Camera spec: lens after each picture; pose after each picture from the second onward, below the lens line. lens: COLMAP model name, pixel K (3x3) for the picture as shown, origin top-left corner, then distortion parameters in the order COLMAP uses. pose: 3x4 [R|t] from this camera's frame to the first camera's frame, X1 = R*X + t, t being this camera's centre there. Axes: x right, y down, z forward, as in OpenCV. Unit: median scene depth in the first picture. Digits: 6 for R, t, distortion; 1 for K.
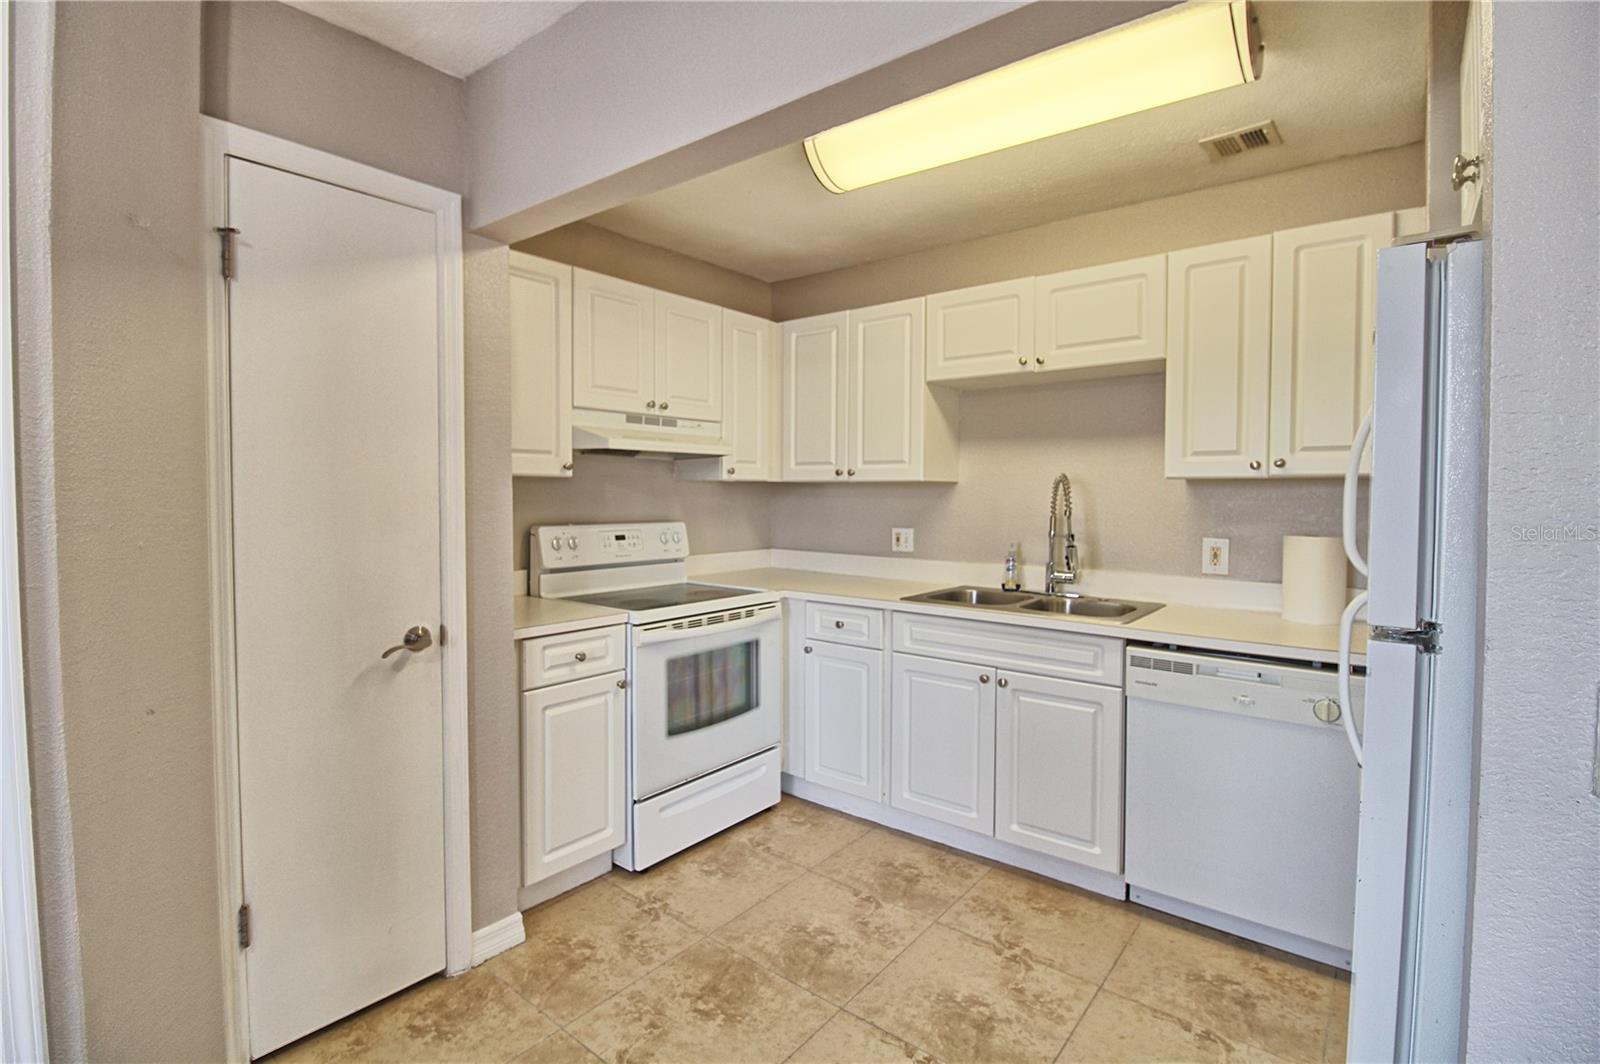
lens RADIAL K [[745.4, 0, 794.8], [0, 745.4, 515.4], [0, 0, 1]] dist [-0.006089, -0.007891]
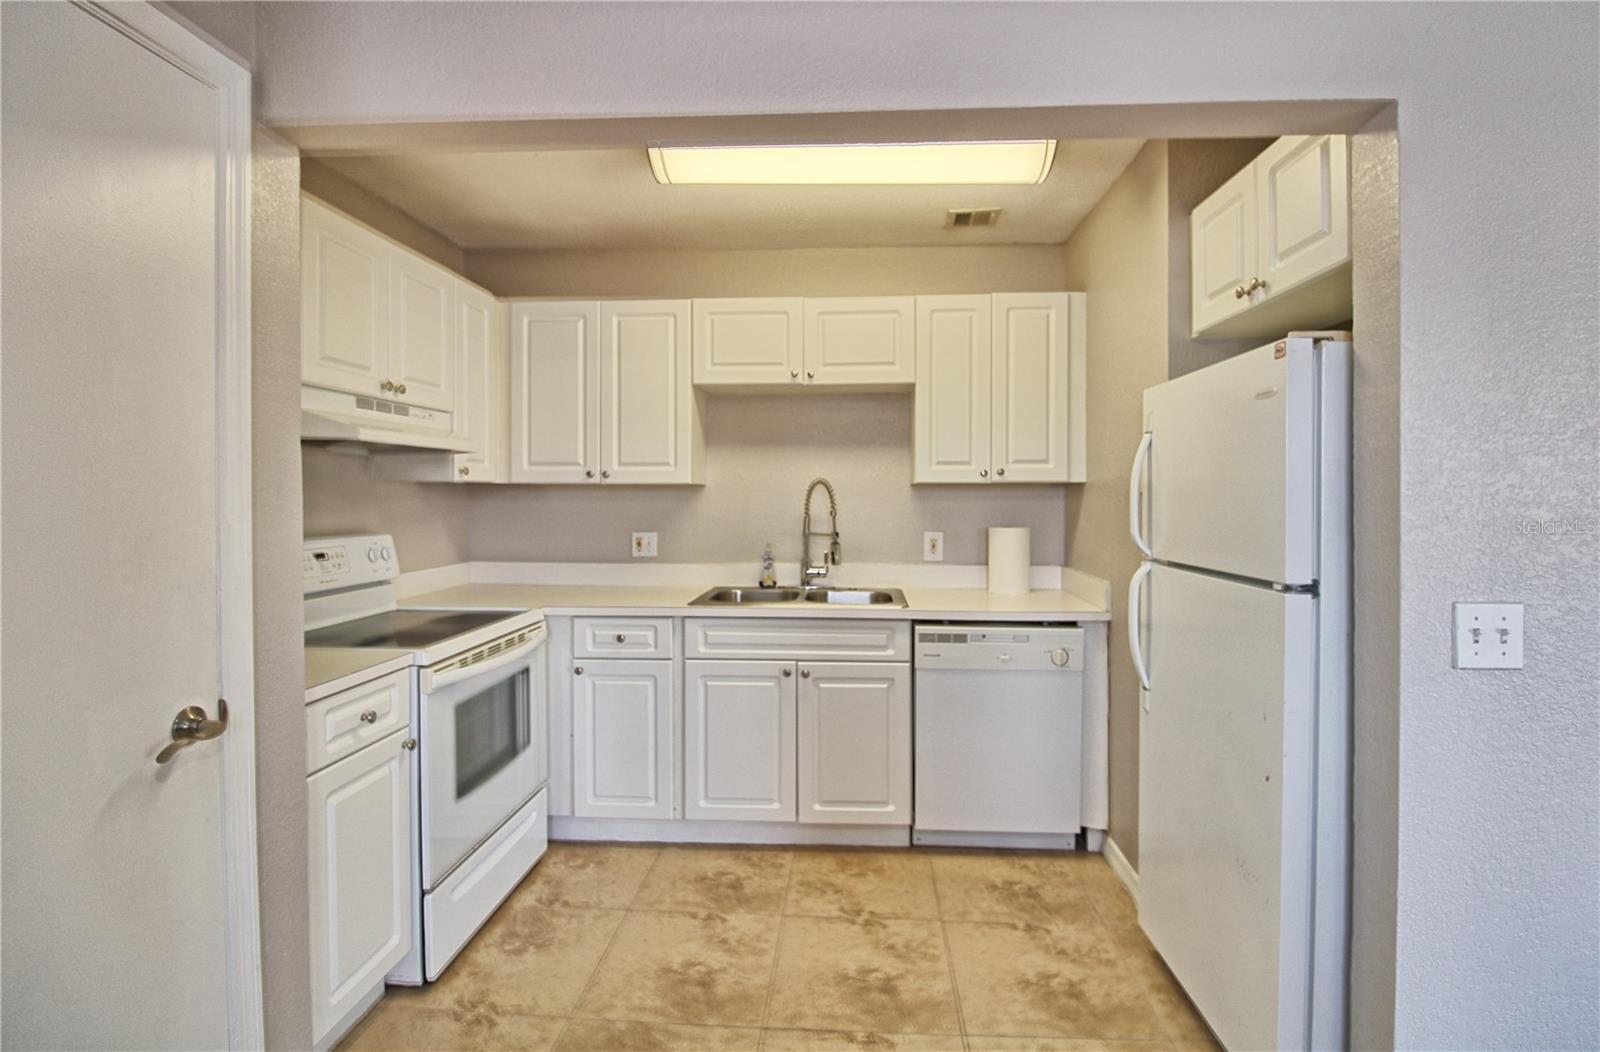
lens RADIAL K [[749.9, 0, 826.0], [0, 749.9, 498.3], [0, 0, 1]] dist [-0.003089, -0.003881]
pose [[0.814847, -0.007854, 0.579623, -0.315531], [0.021019, 0.999651, -0.016004, -0.008722], [-0.579295, 0.025224, 0.814728, 0.099558]]
